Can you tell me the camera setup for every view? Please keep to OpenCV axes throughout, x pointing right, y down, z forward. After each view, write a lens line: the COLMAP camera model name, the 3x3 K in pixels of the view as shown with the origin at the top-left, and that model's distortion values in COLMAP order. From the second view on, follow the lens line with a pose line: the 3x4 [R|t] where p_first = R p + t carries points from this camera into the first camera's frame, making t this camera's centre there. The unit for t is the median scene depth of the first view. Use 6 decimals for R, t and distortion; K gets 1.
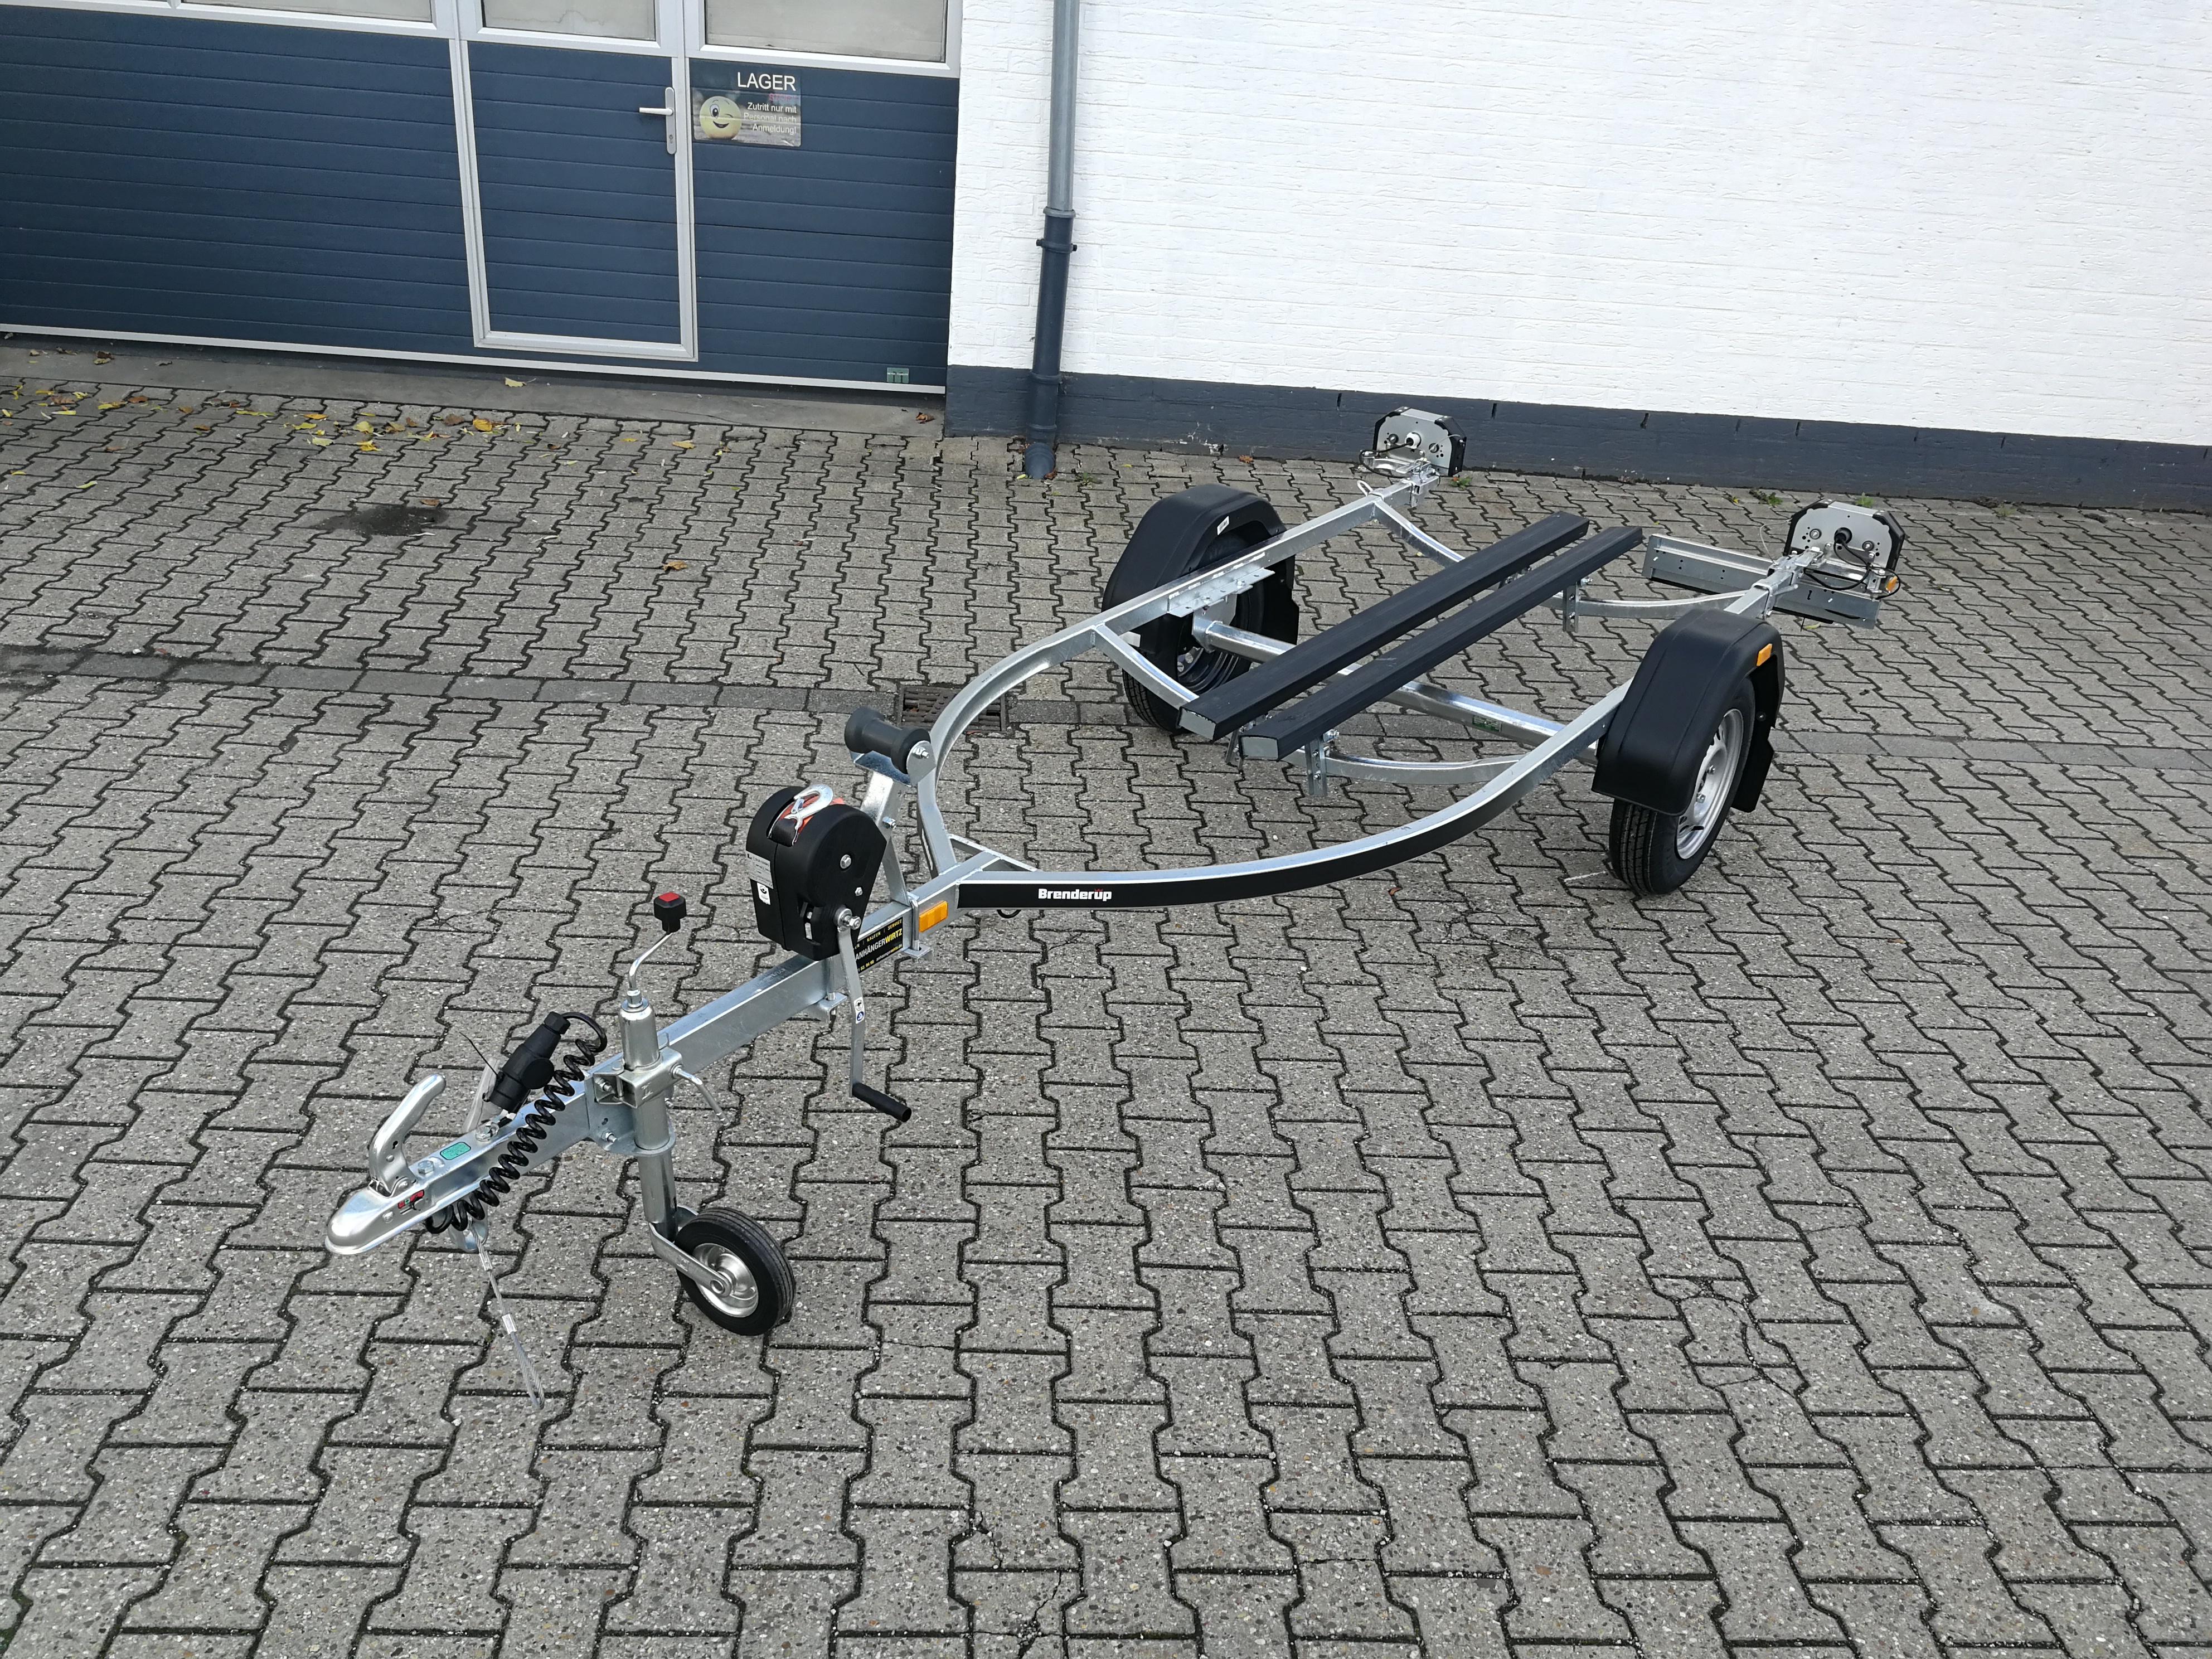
lens RADIAL K [[1788.8, 0, 1081.1], [0, 1788.8, 847.3], [0, 0, 1]] dist [0.033844, -0.039518]
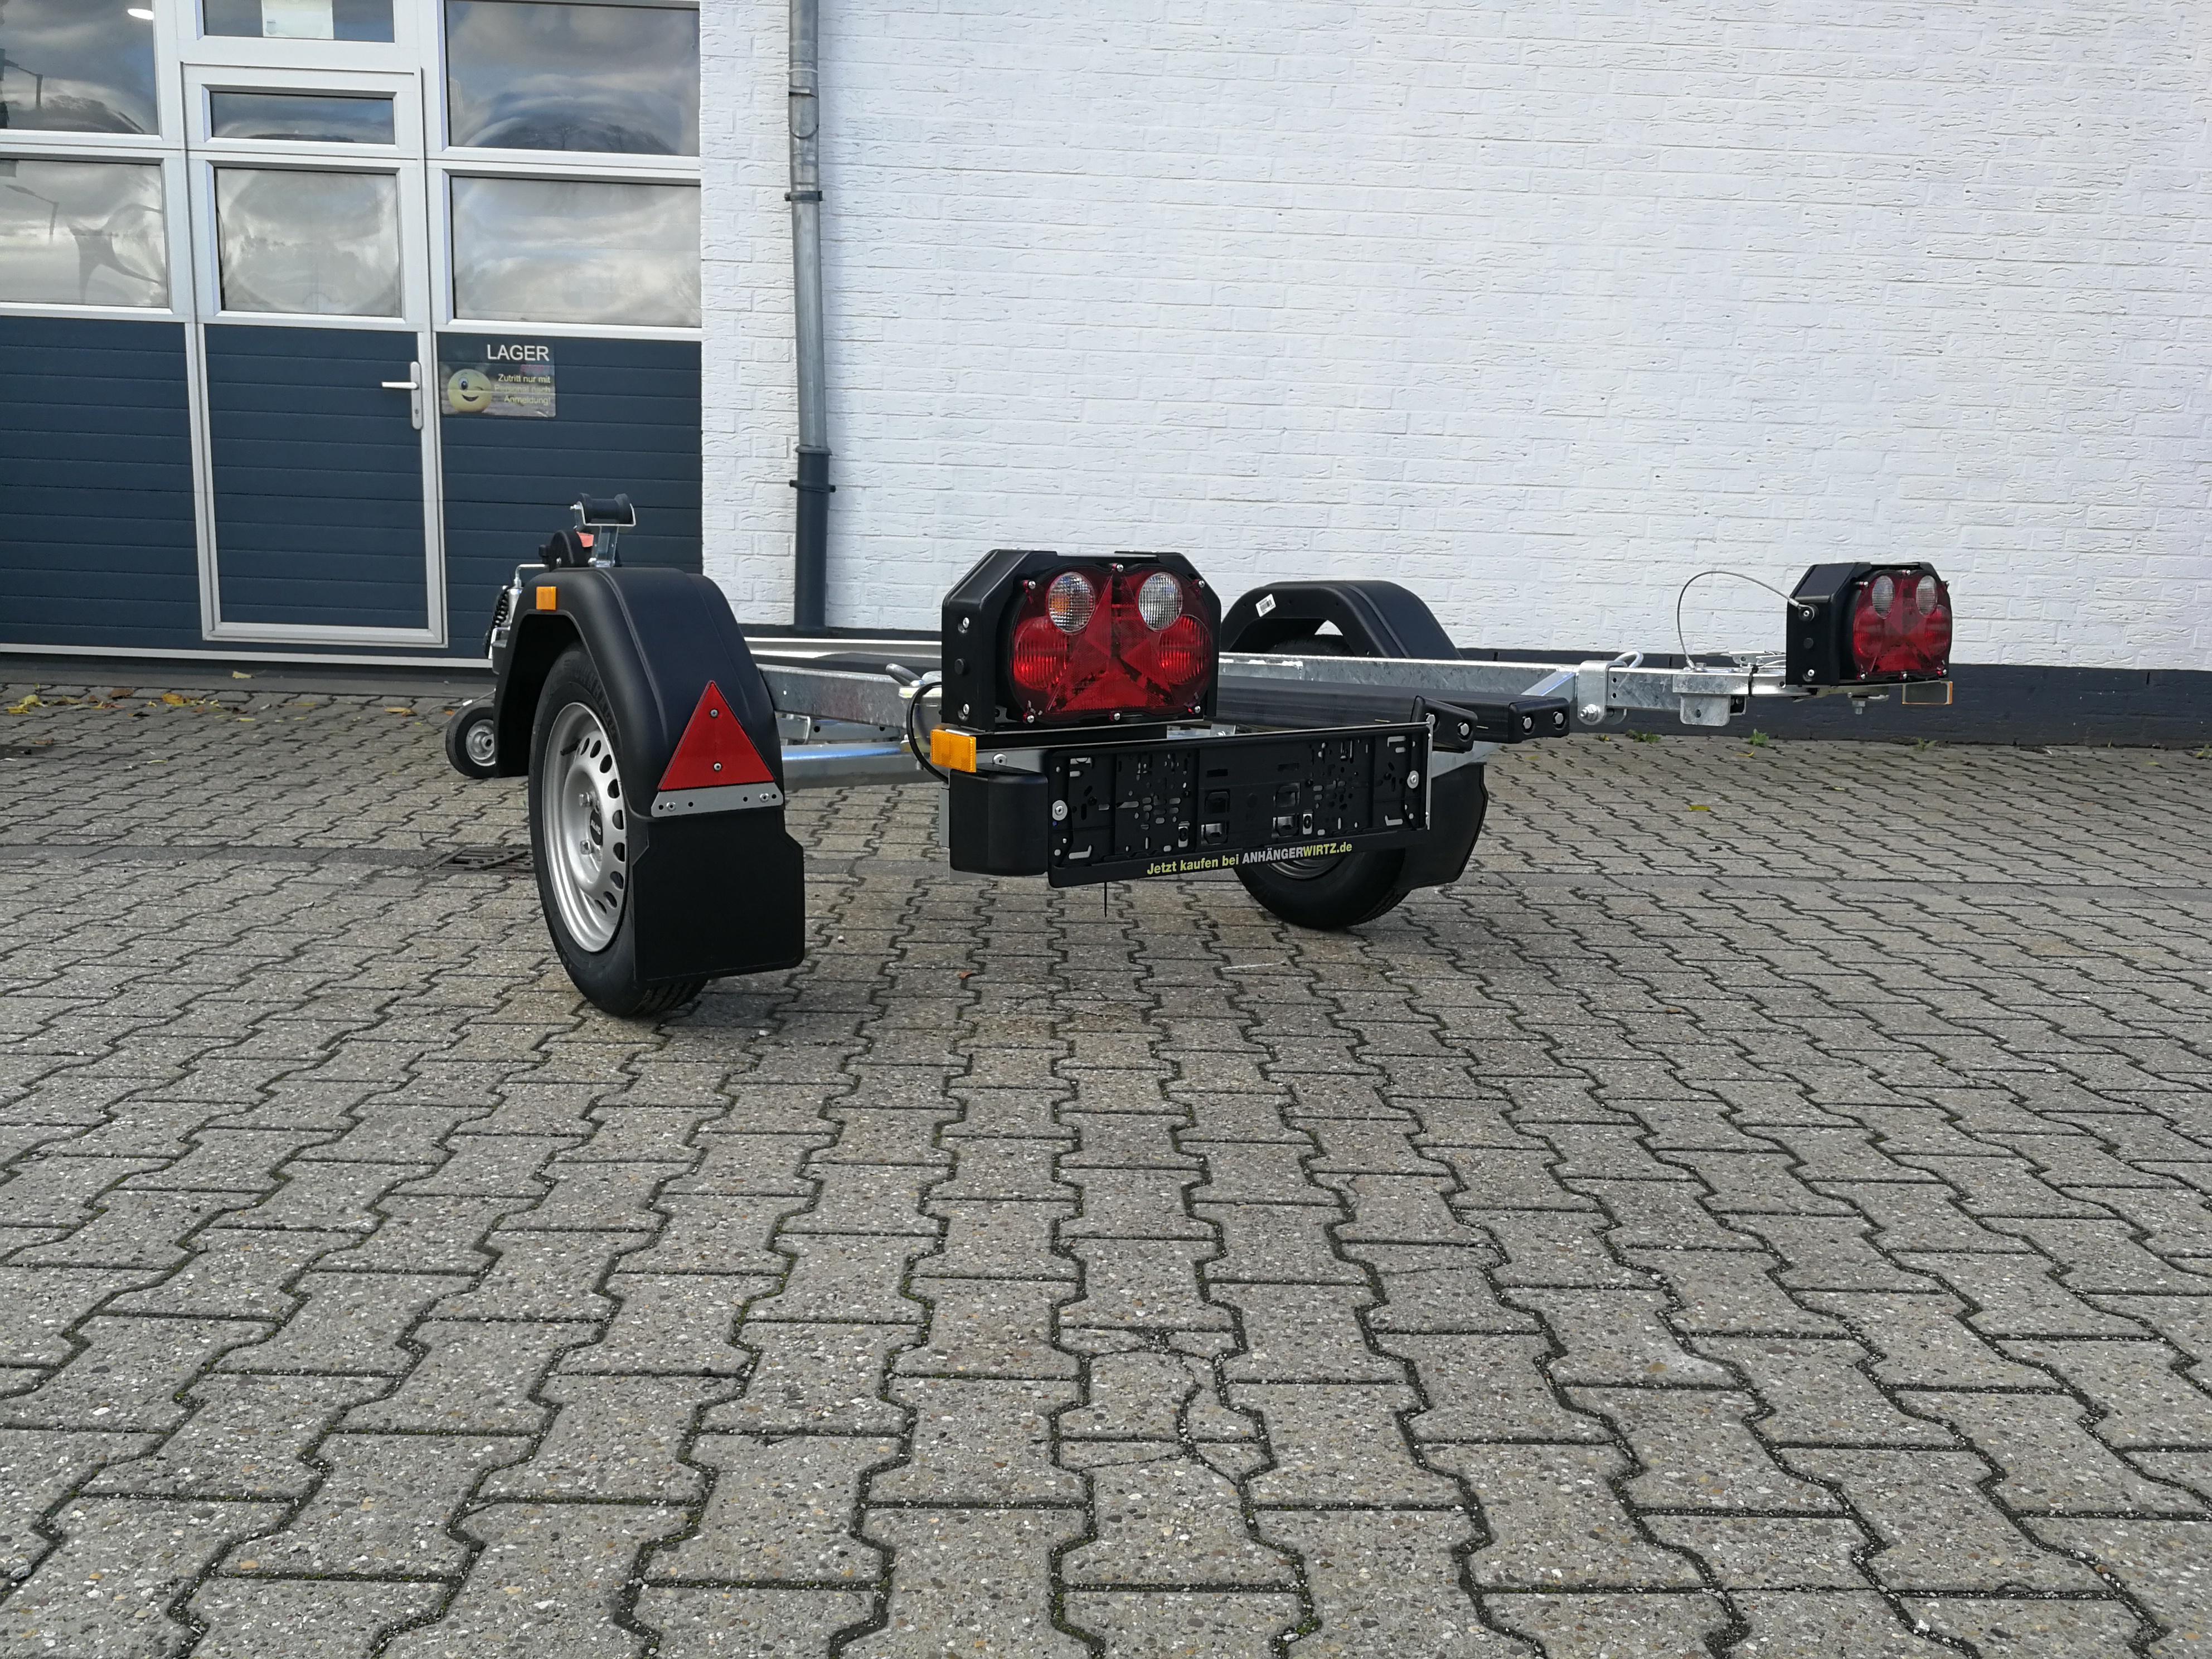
lens RADIAL K [[1794.3, 0, 1096.7], [0, 1794.3, 836.3], [0, 0, 1]] dist [0.028178, -0.037940]
pose [[0.998898, -0.037509, -0.028224, 0.214141], [0.027361, 0.953794, -0.299212, 0.159932], [0.038143, 0.298110, 0.953769, 0.266020]]
